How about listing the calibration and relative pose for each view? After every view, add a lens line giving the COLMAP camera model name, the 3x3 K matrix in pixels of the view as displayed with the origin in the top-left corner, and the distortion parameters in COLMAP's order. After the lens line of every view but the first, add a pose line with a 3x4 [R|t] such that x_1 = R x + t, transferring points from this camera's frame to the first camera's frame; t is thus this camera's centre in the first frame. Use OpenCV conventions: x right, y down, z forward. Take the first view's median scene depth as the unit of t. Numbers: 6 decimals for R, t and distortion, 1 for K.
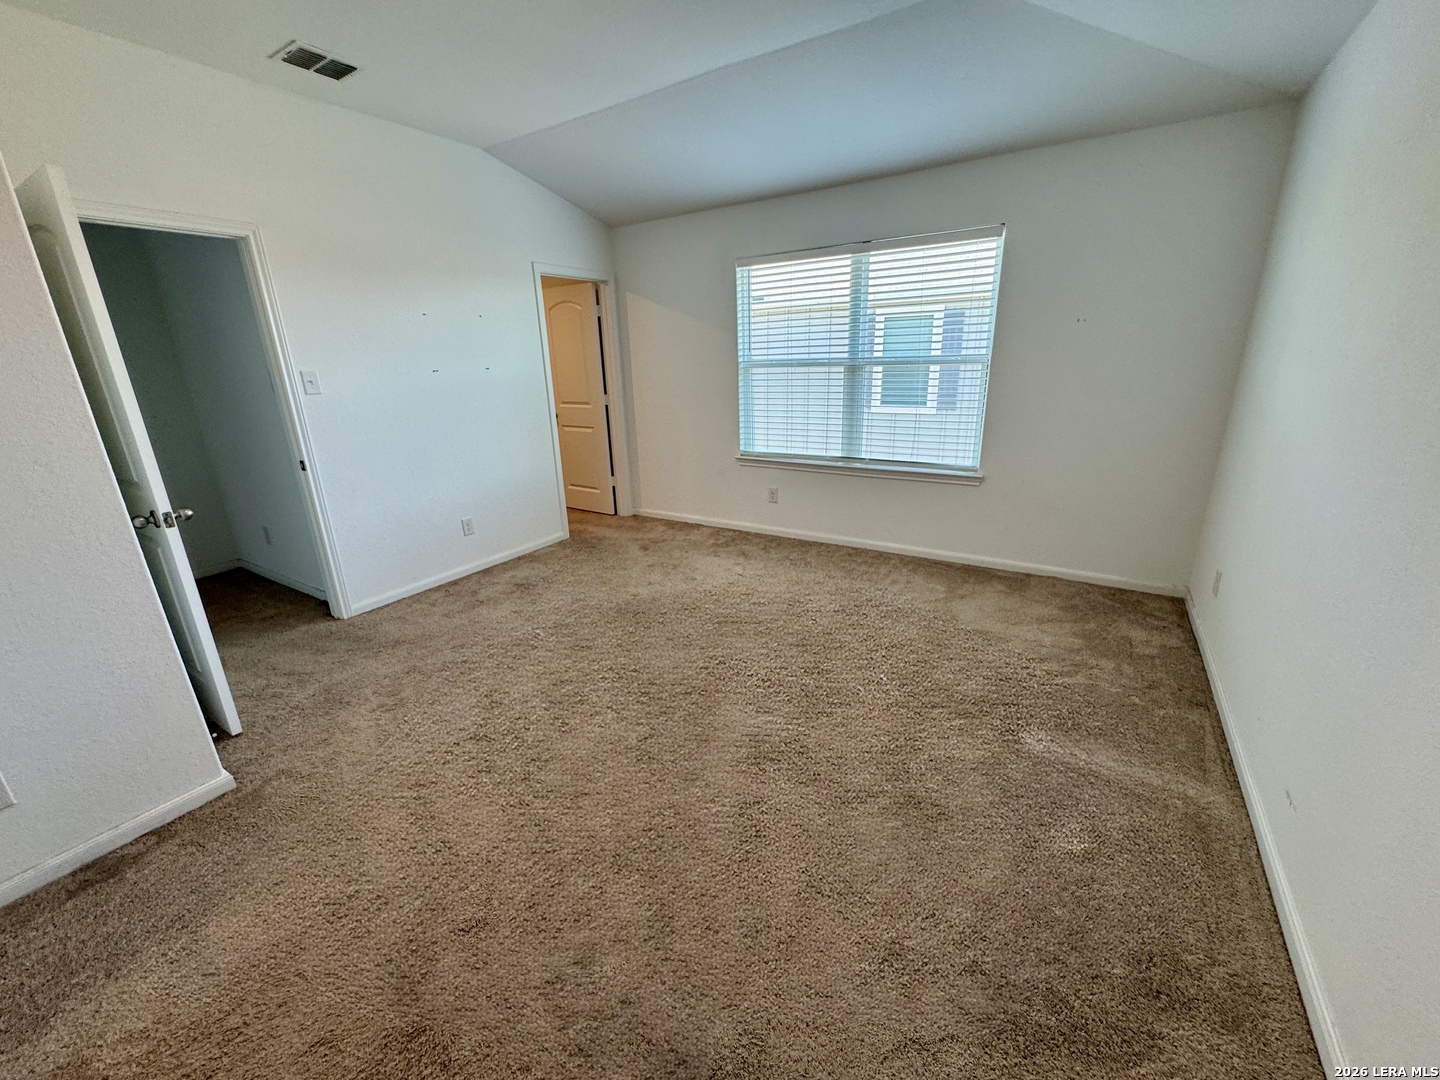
lens RADIAL K [[572.8, 0, 718.7], [0, 572.8, 544.2], [0, 0, 1]] dist [-0.002218, 0.000230]
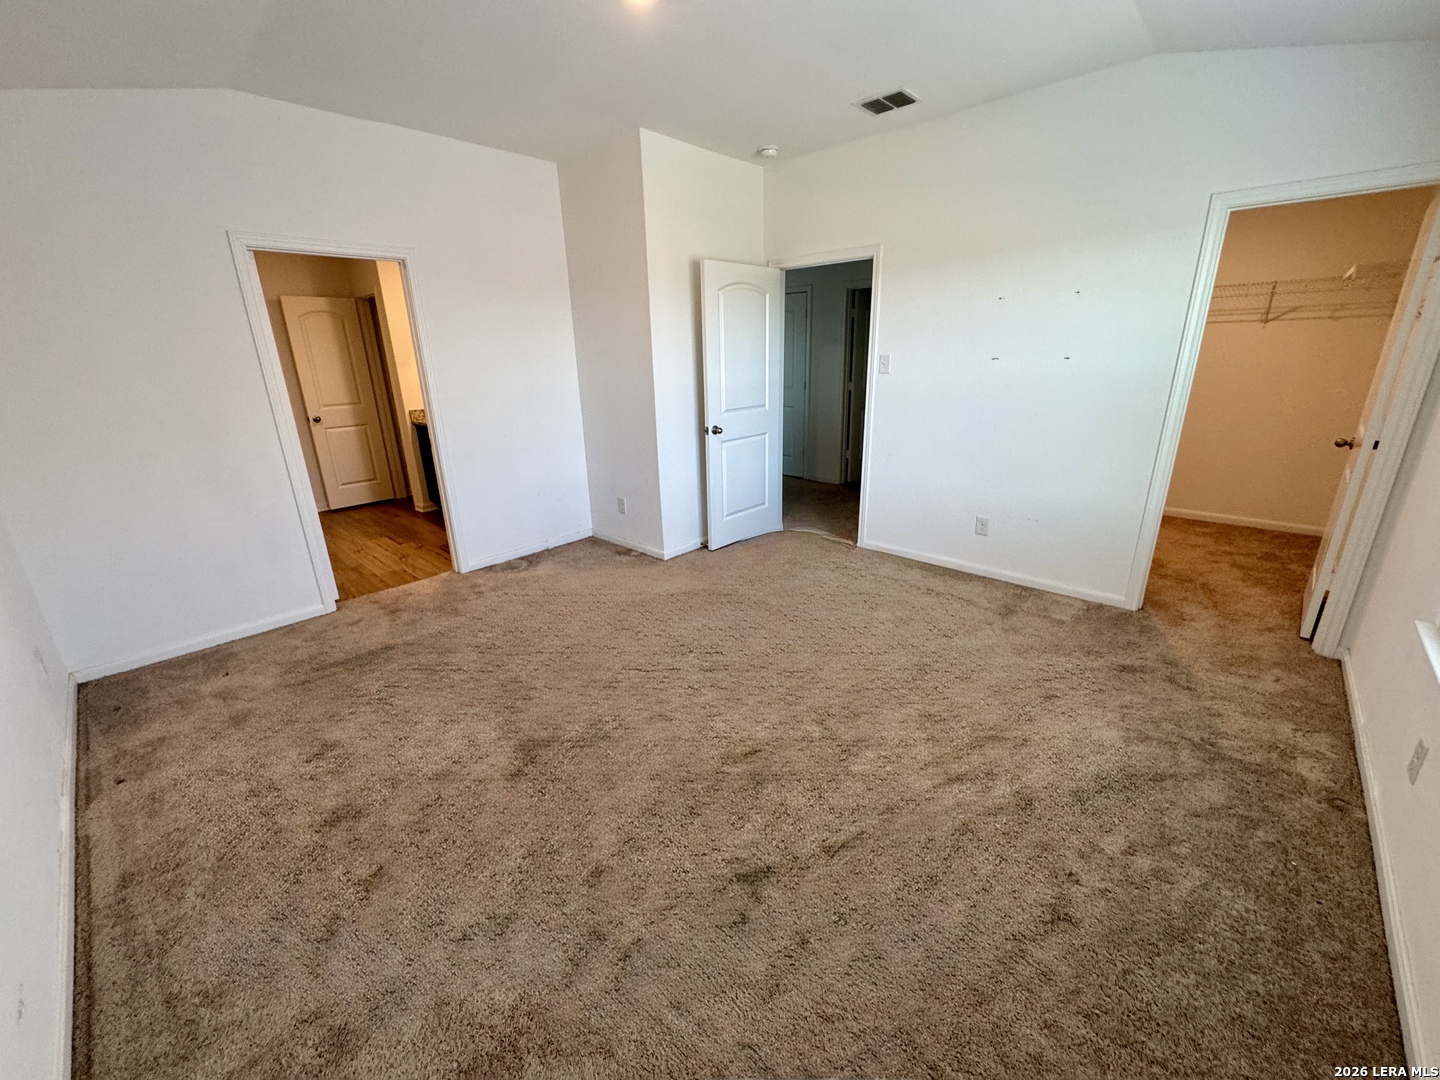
lens RADIAL K [[572.8, 0, 720.1], [0, 572.8, 538.5], [0, 0, 1]] dist [-0.002218, 0.000230]
pose [[-0.177500, 0.338903, -0.923926, 0.504555], [-0.286066, 0.880526, 0.377941, -0.241979], [0.941626, 0.331388, -0.059345, 0.657728]]
